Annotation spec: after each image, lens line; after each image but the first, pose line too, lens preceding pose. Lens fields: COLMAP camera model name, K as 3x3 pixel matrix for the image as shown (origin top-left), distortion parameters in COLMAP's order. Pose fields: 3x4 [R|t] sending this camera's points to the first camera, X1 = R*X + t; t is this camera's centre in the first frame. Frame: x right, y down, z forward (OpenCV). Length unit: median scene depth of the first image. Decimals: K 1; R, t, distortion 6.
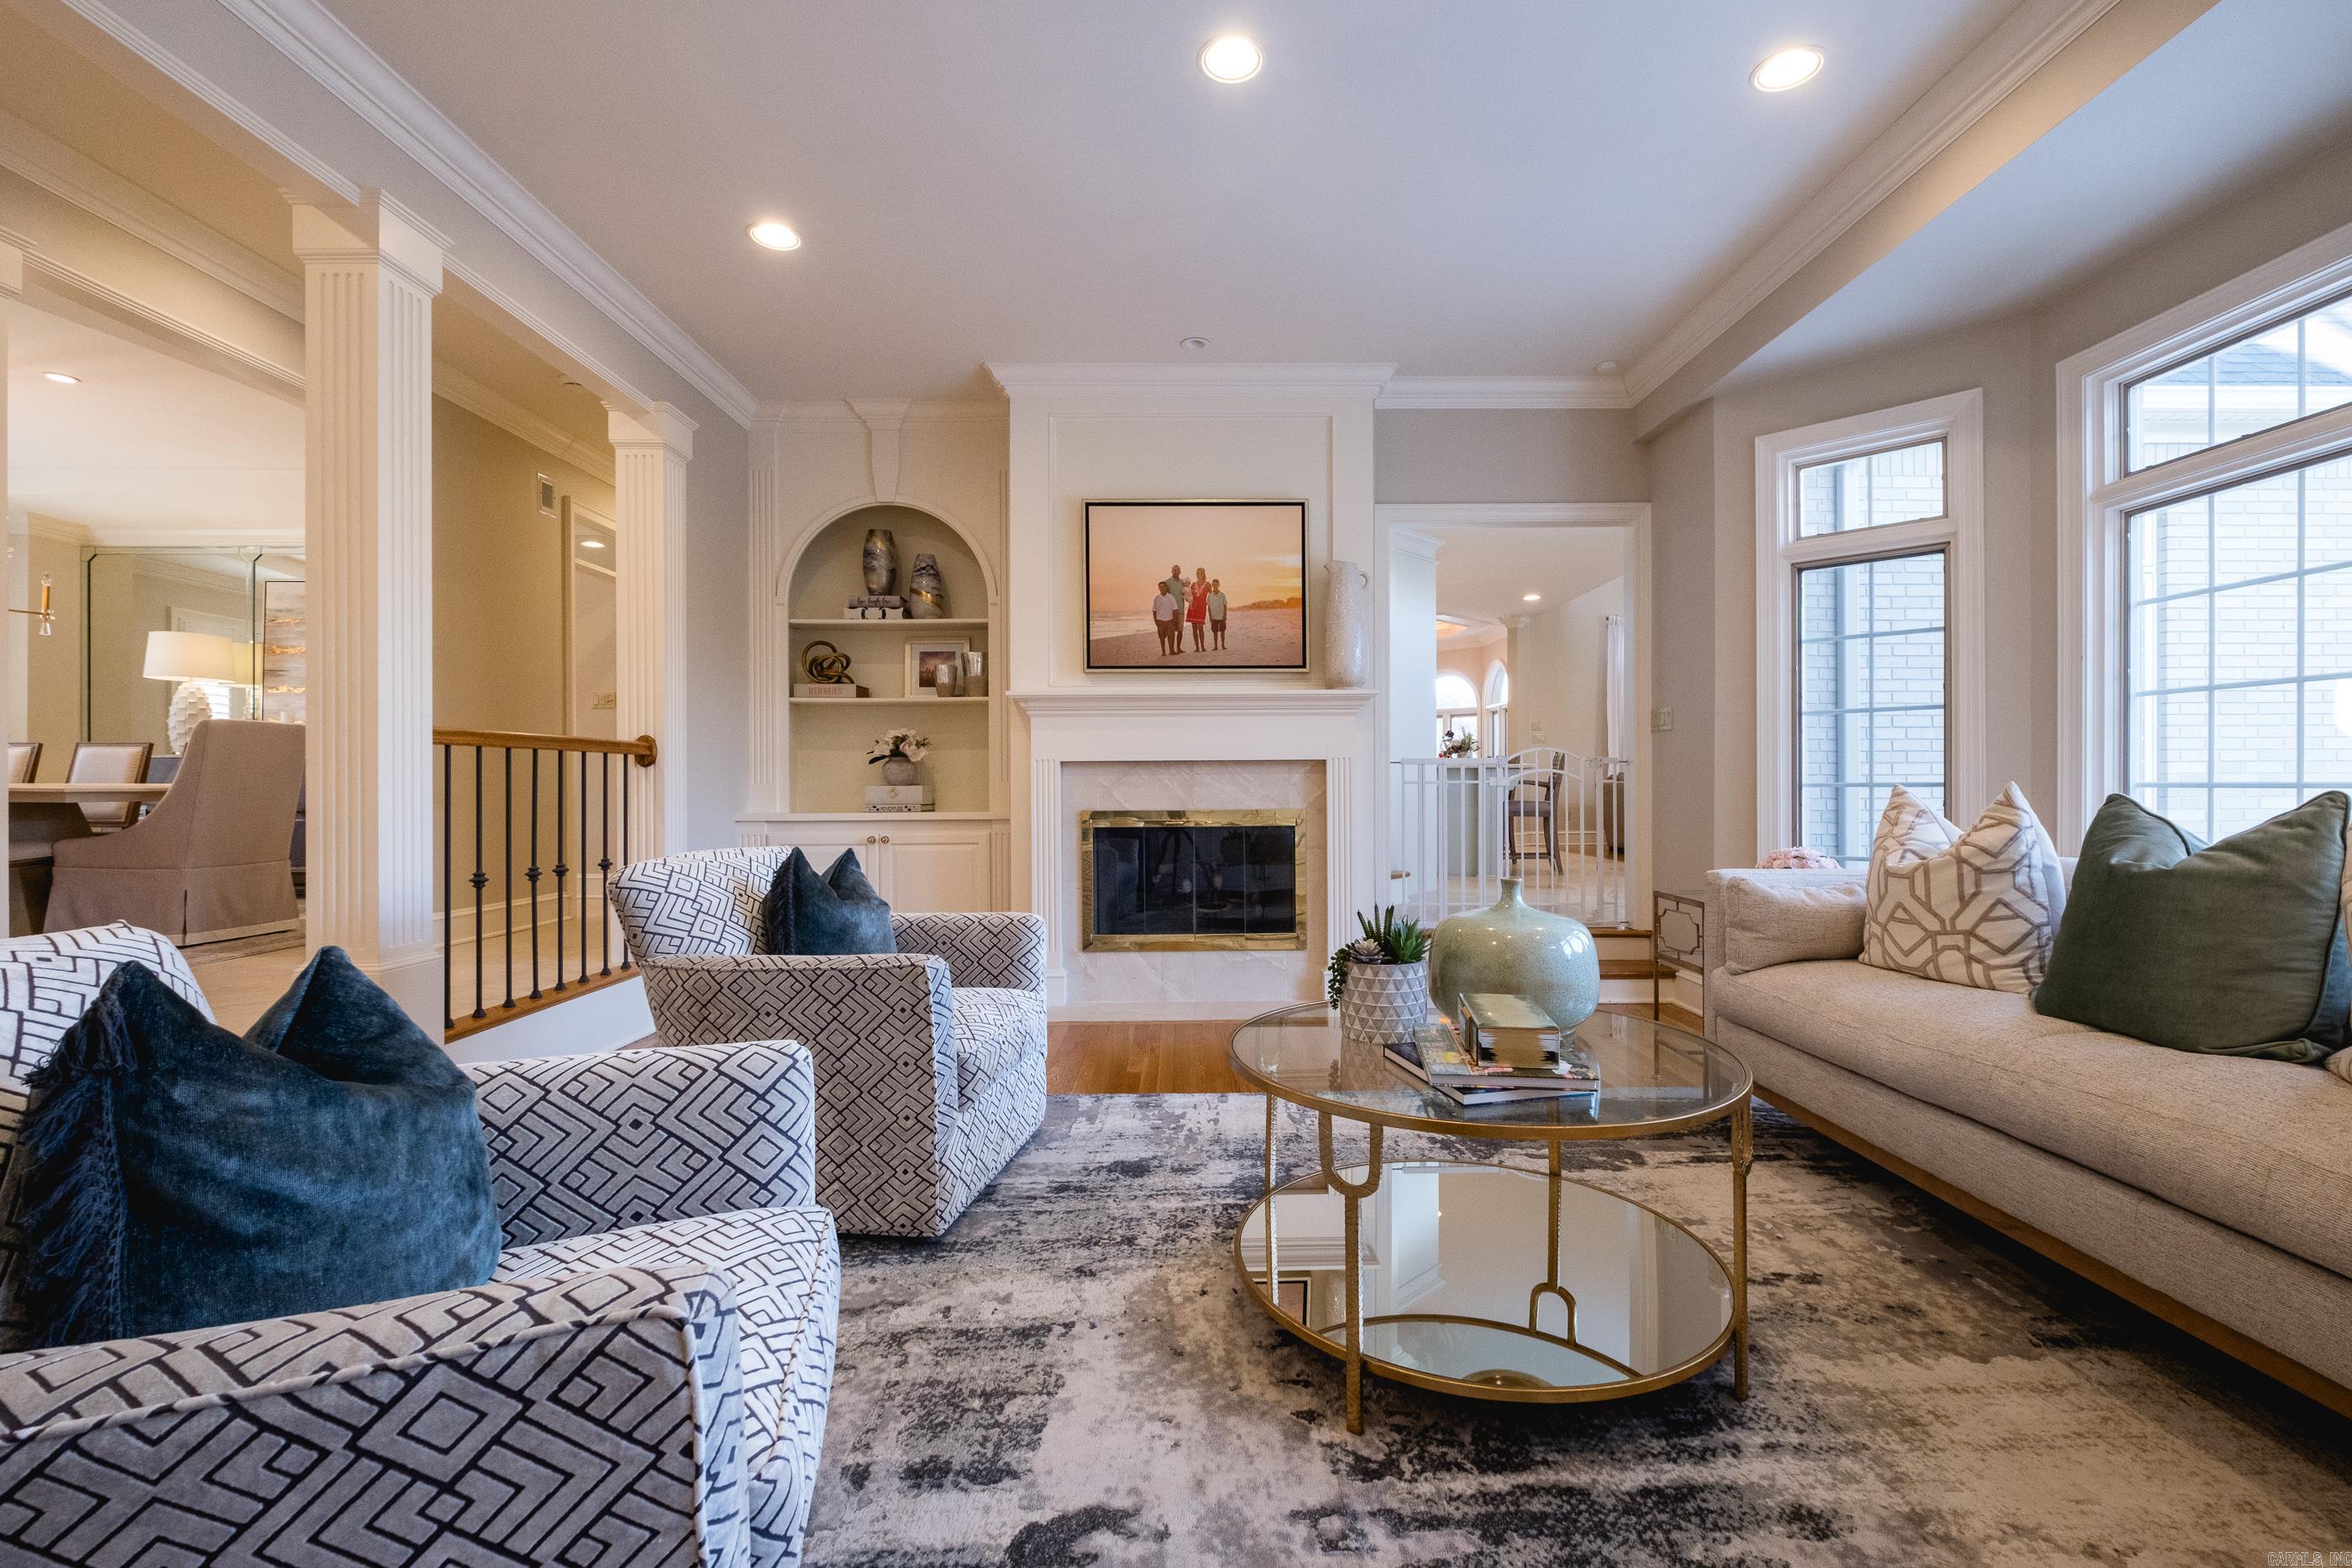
lens RADIAL K [[1031.4, 0, 1176.0], [0, 1031.4, 784.0], [0, 0, 1]] dist [0.000319, 0.000039]
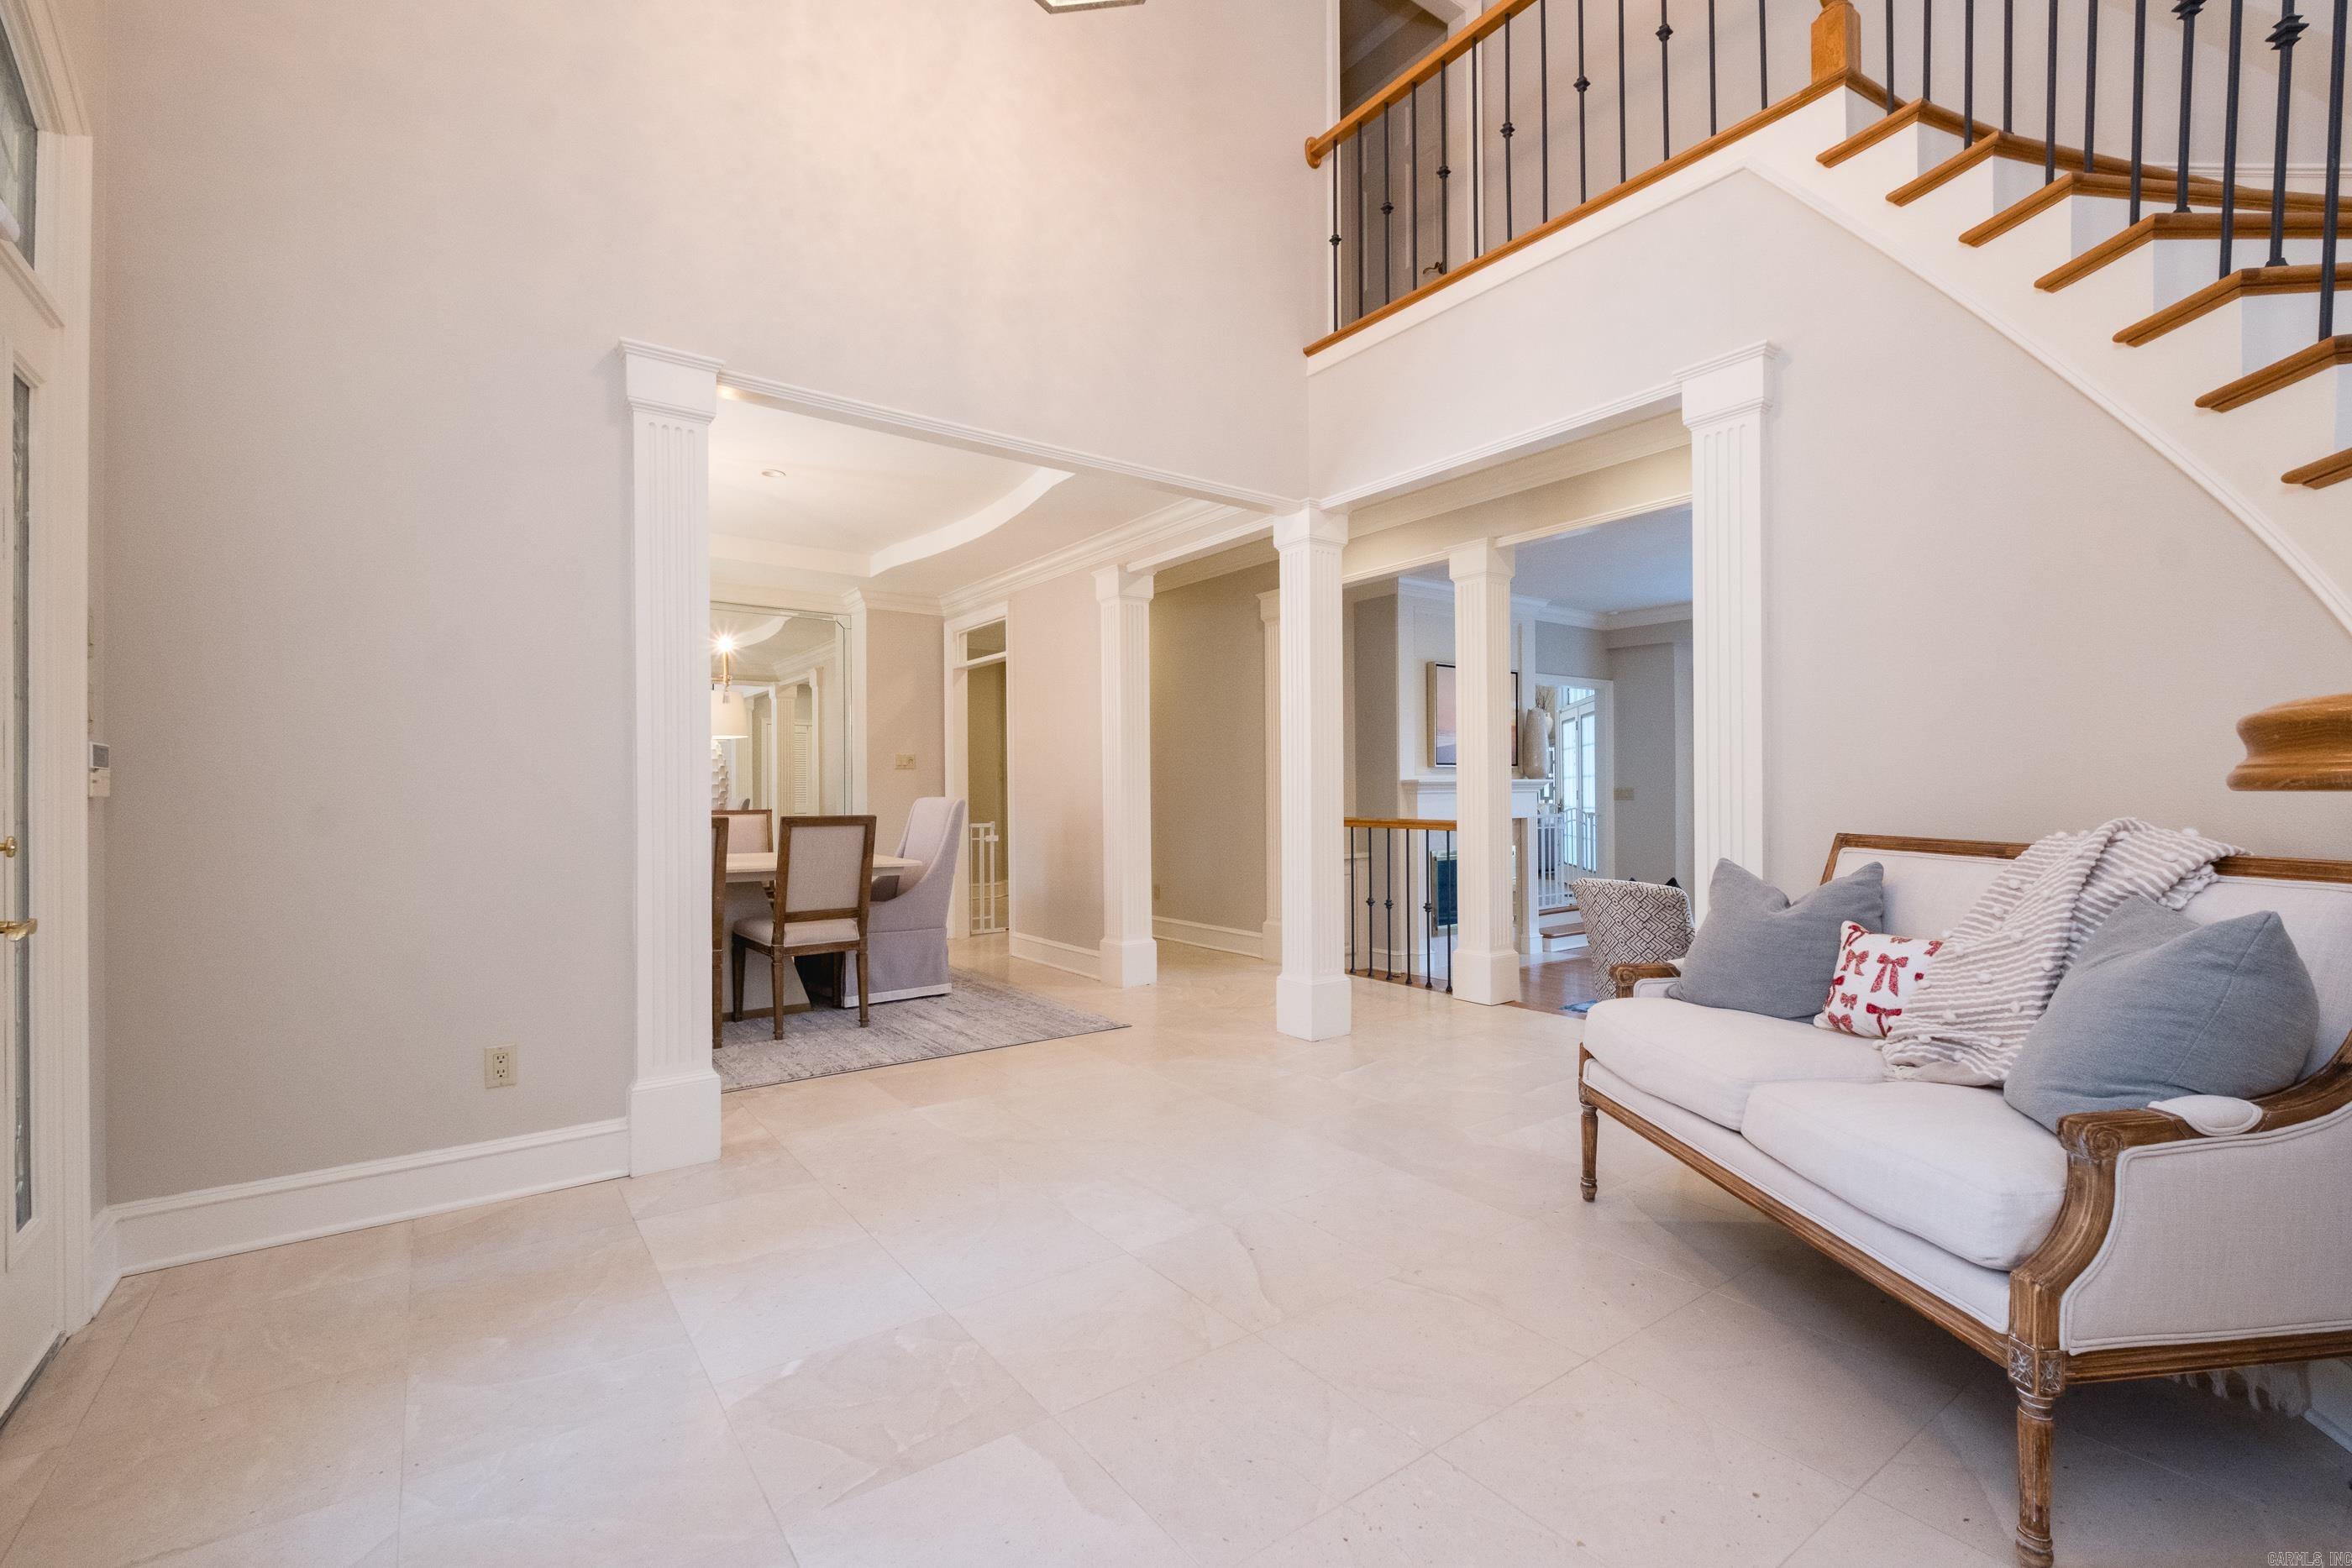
lens RADIAL K [[1031.4, 0, 1176.0], [0, 1031.4, 784.0], [0, 0, 1]] dist [0.000319, 0.000039]
pose [[0.806976, 0.006392, 0.590549, -1.484645], [-0.001002, 0.999955, -0.009454, -0.070696], [-0.590583, 0.007037, 0.806946, -0.072598]]
